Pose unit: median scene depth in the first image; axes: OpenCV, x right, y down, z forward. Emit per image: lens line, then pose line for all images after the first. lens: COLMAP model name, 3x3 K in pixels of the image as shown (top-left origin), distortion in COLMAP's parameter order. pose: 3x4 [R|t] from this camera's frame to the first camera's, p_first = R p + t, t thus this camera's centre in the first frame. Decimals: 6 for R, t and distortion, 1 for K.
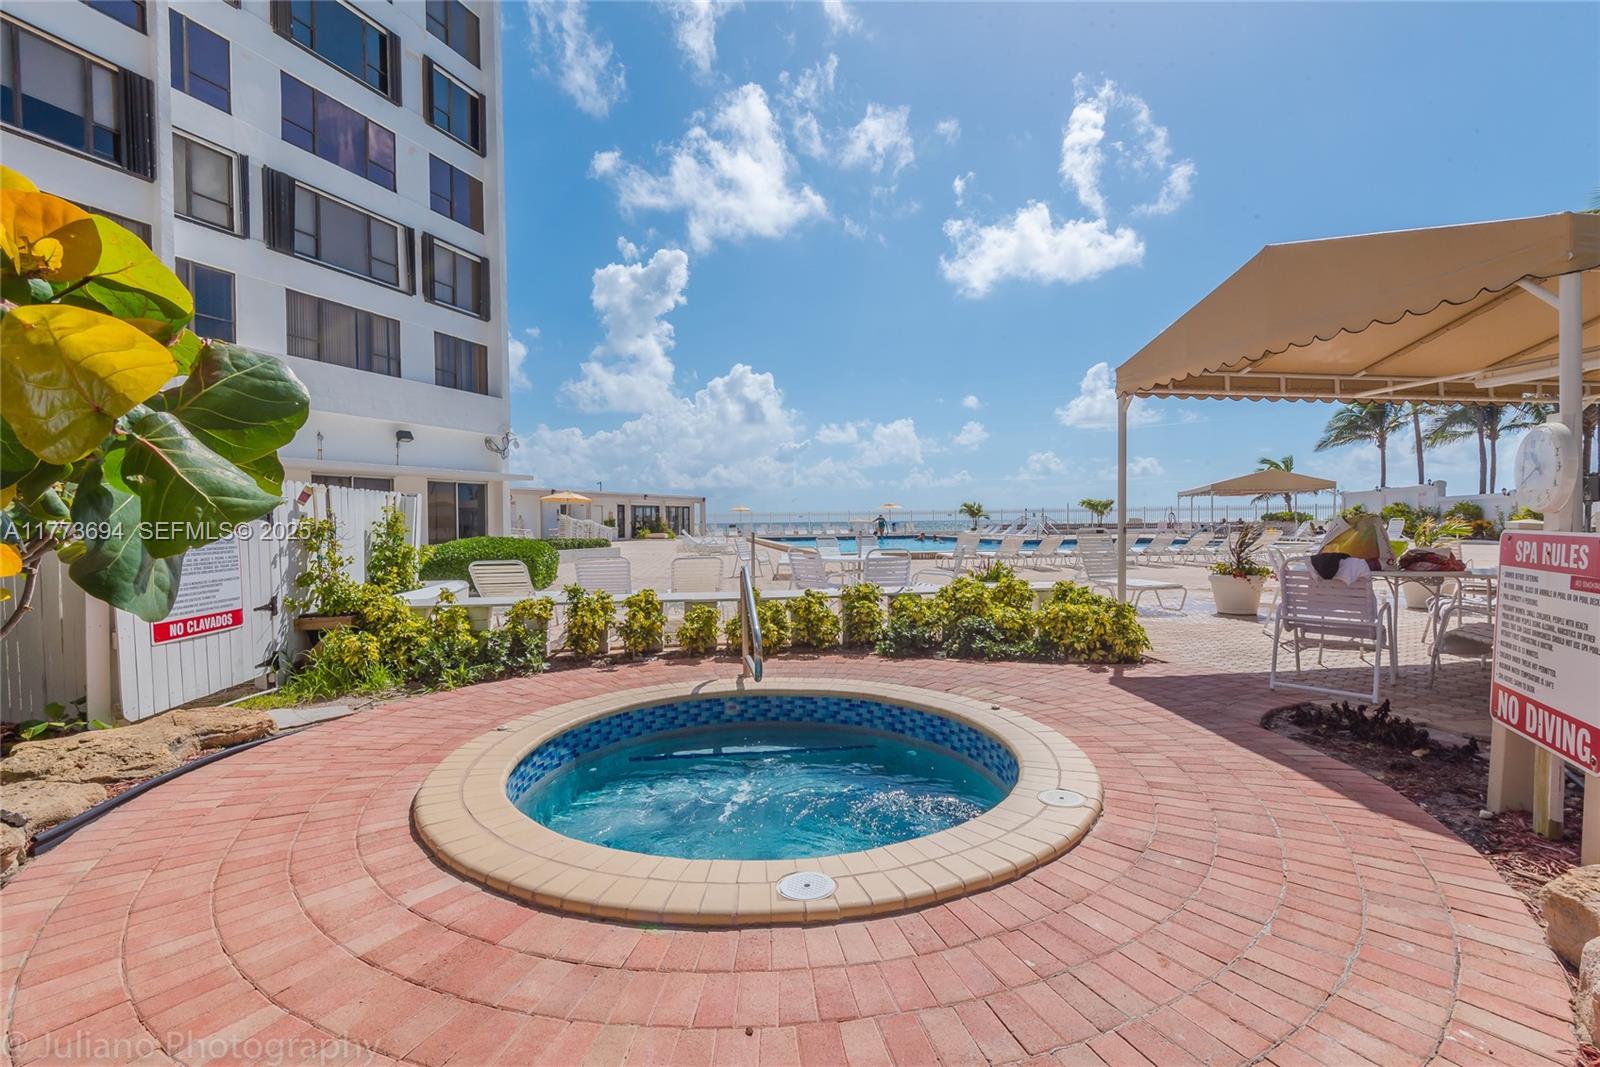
lens RADIAL K [[719.7, 0, 800.1], [0, 719.7, 531.5], [0, 0, 1]] dist [0.000338, 0.000200]
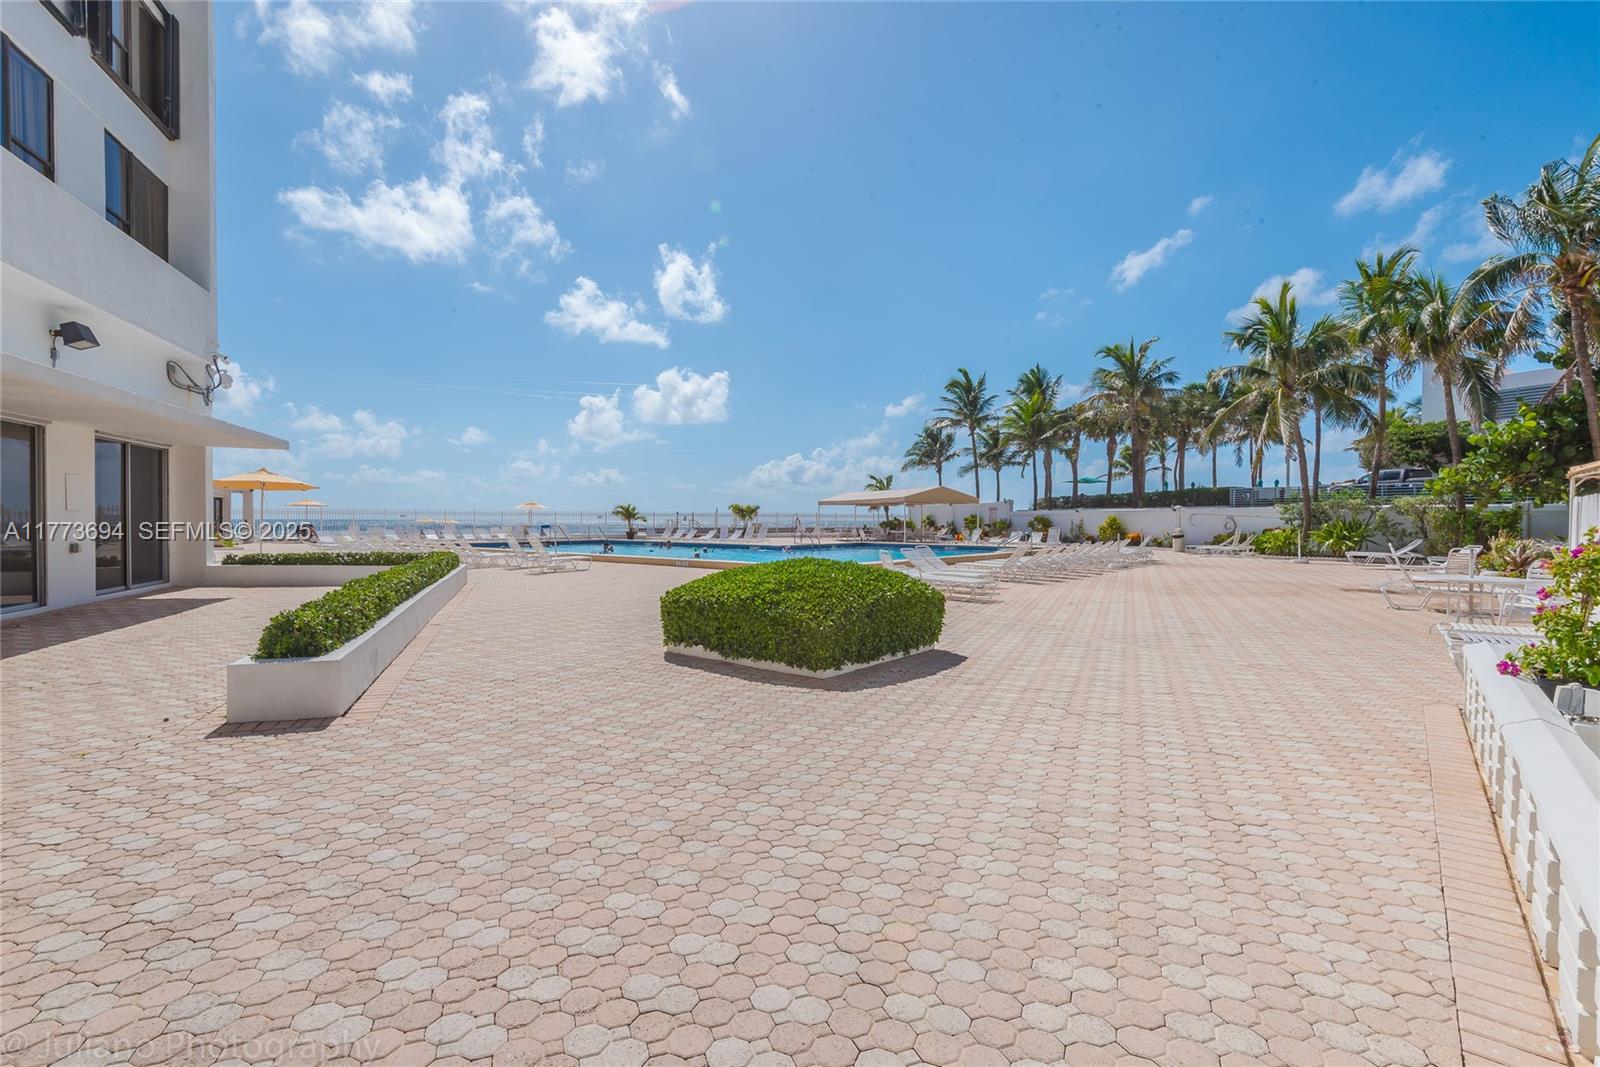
lens RADIAL K [[719.7, 0, 799.1], [0, 719.7, 539.7], [0, 0, 1]] dist [0.000338, 0.000200]
pose [[0.732948, -0.005994, 0.680258, -0.363621], [-0.000603, 0.999955, 0.009461, -0.004670], [-0.680284, -0.007345, 0.732912, 0.241508]]
